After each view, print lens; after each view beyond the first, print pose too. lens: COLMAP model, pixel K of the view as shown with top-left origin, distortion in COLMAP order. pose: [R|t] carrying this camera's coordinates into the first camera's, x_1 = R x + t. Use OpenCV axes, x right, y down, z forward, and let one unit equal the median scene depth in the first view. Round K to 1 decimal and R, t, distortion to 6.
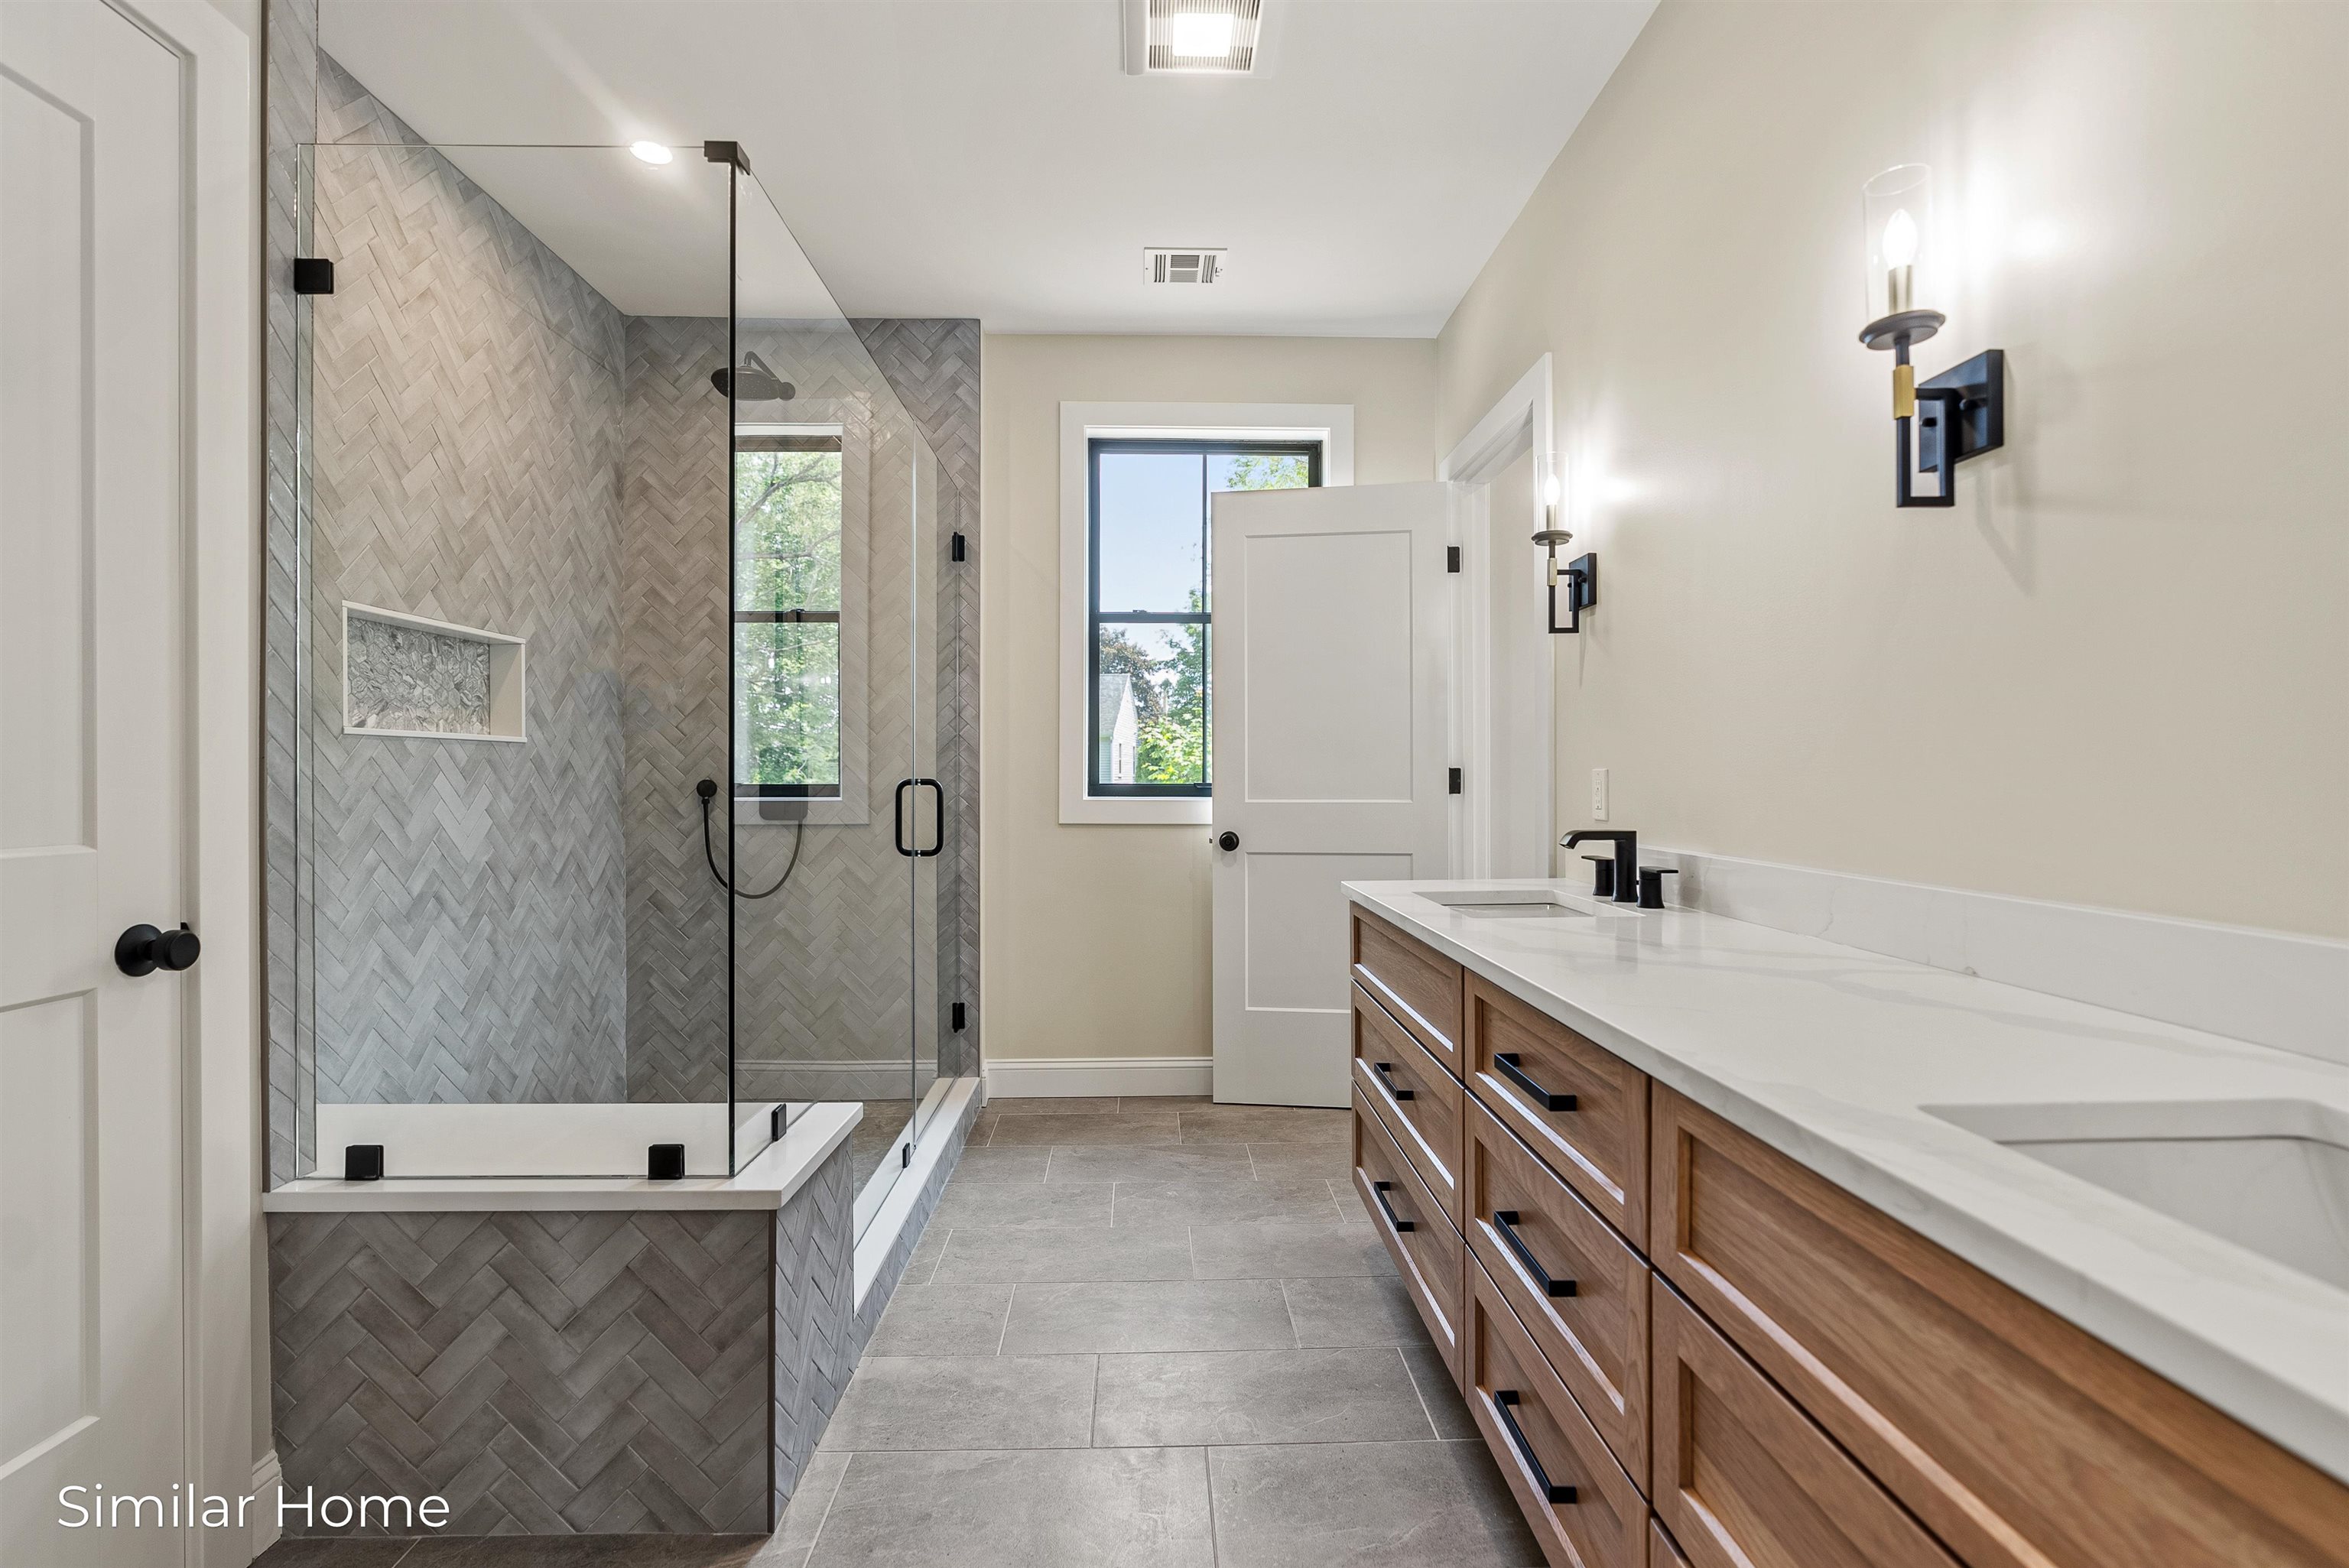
lens RADIAL K [[1067.7, 0, 1180.1], [0, 1067.7, 777.5], [0, 0, 1]] dist [-0.009893, 0.004283]
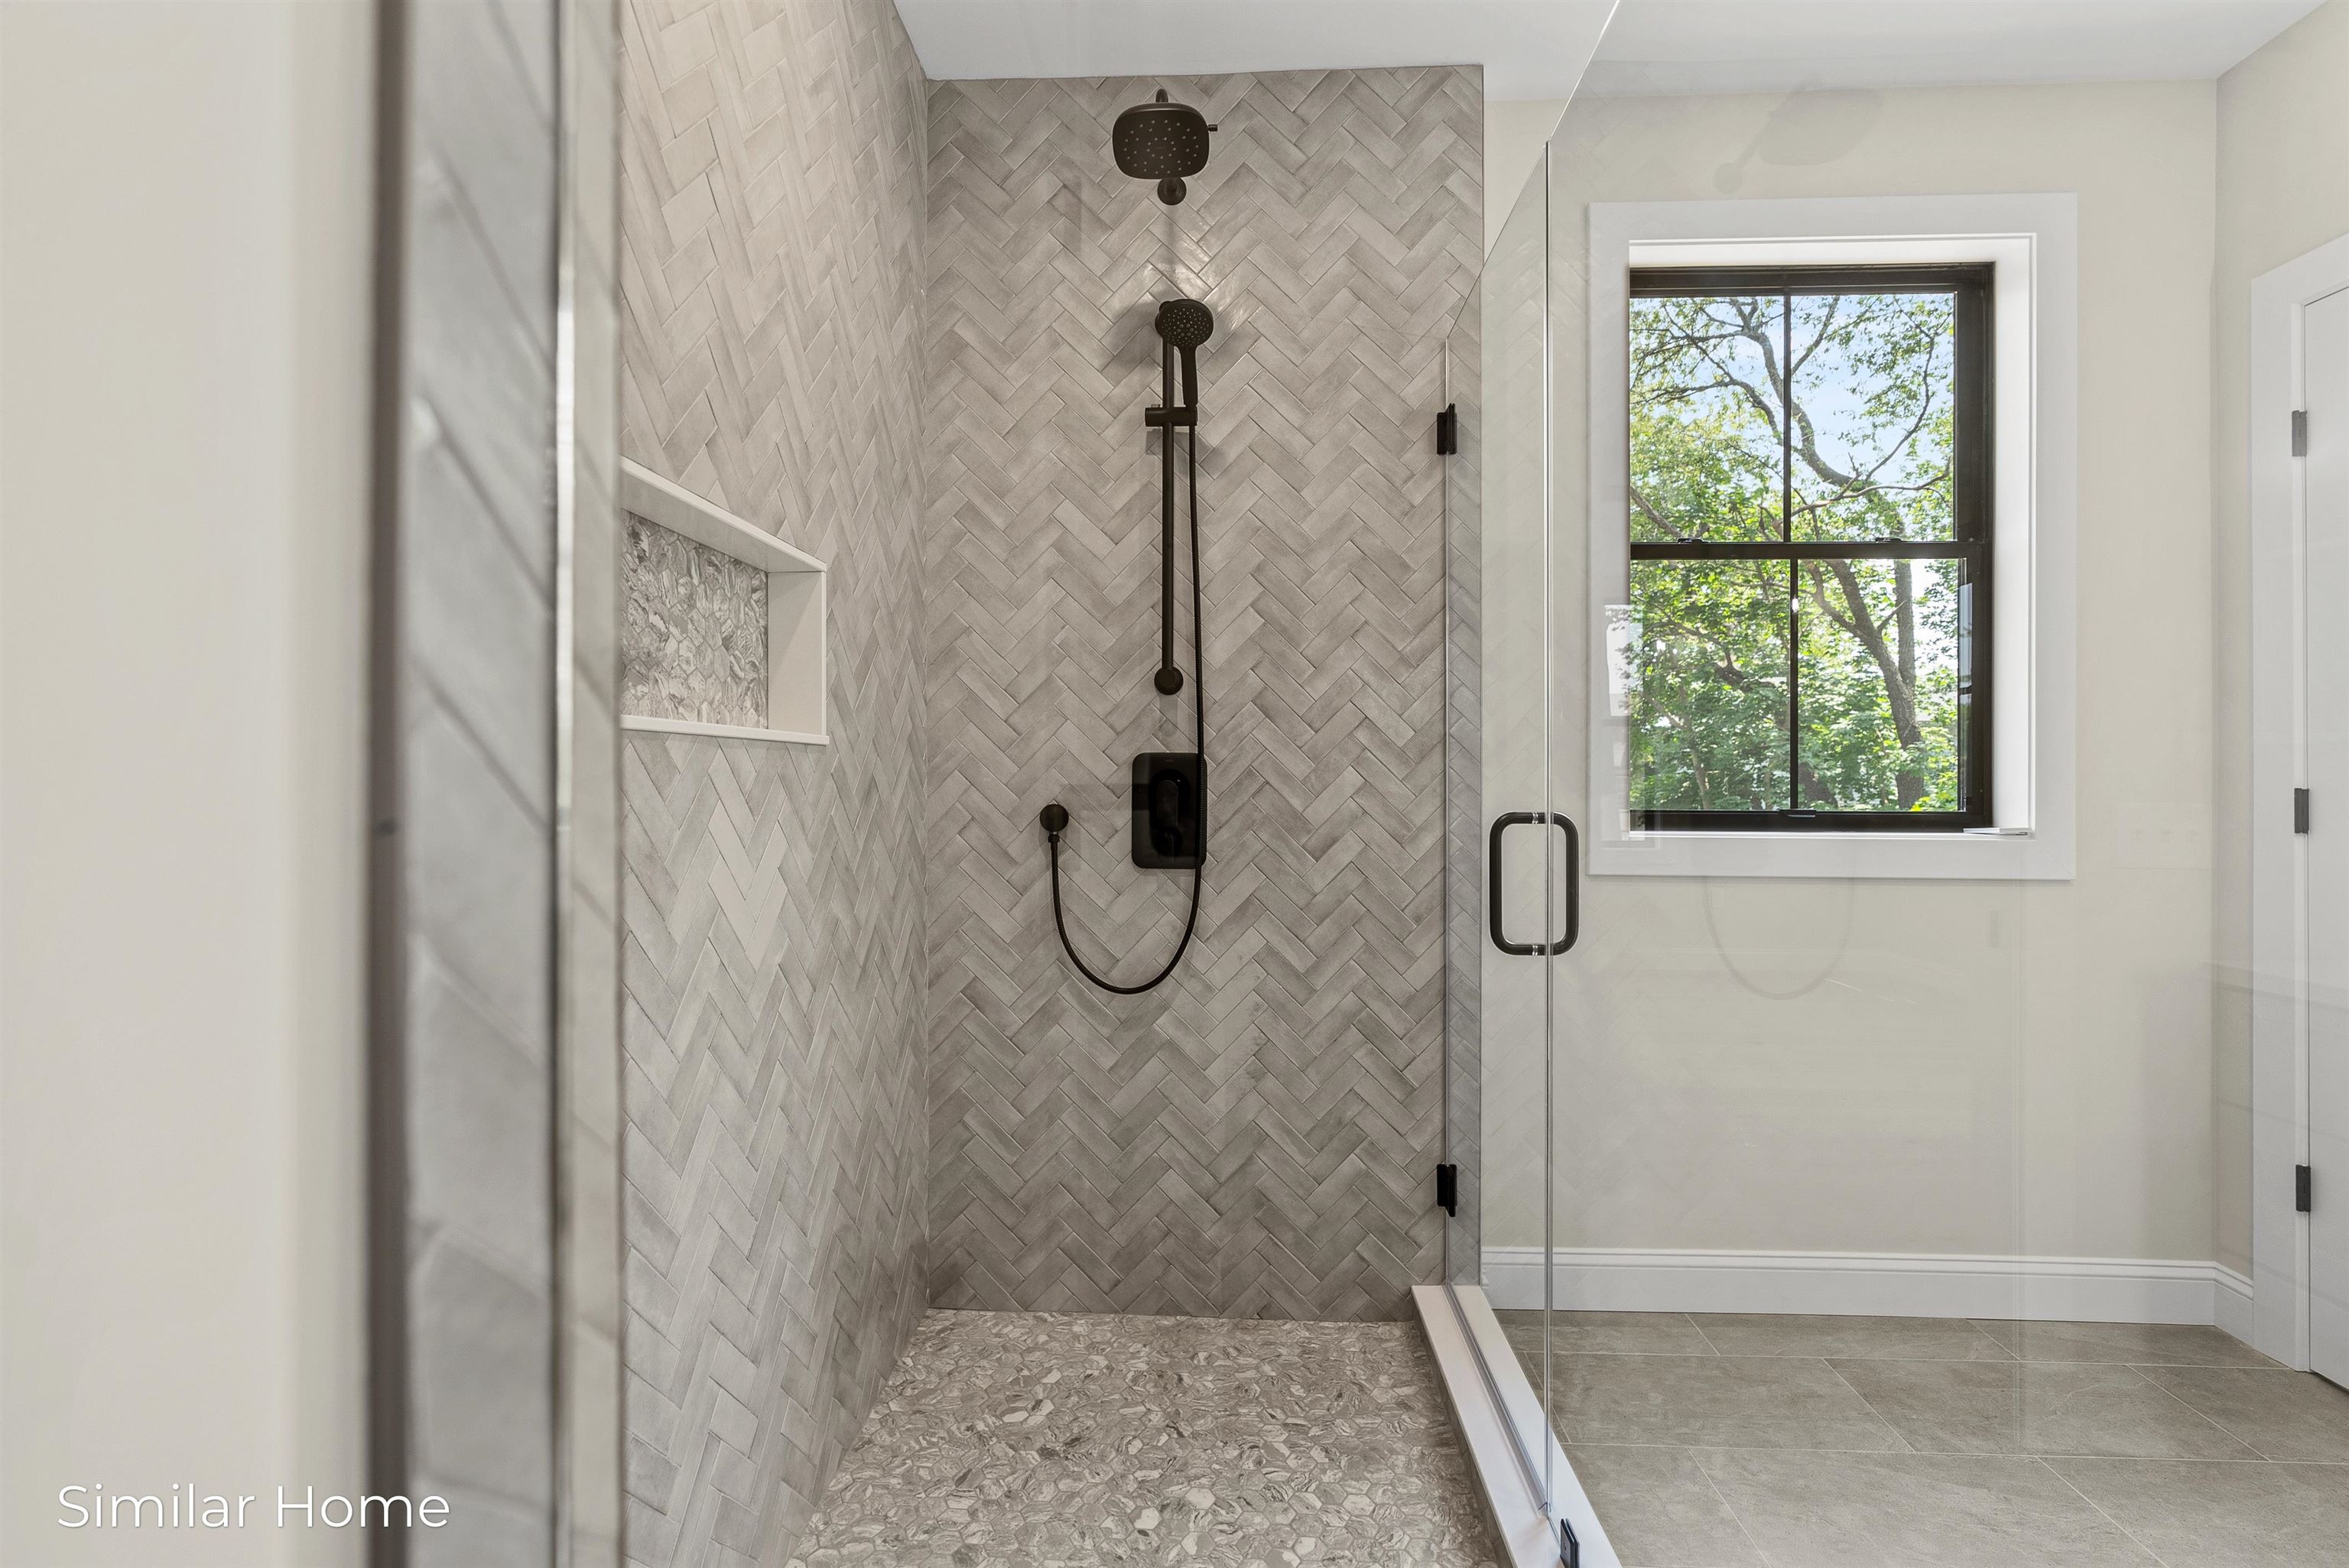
lens RADIAL K [[1067.7, 0, 1175.2], [0, 1067.7, 783.1], [0, 0, 1]] dist [-0.009893, 0.004283]
pose [[0.996832, 0.003385, -0.079463, -0.382598], [-0.003328, 0.999994, 0.000846, -0.013397], [0.079465, -0.000578, 0.996837, 0.444051]]
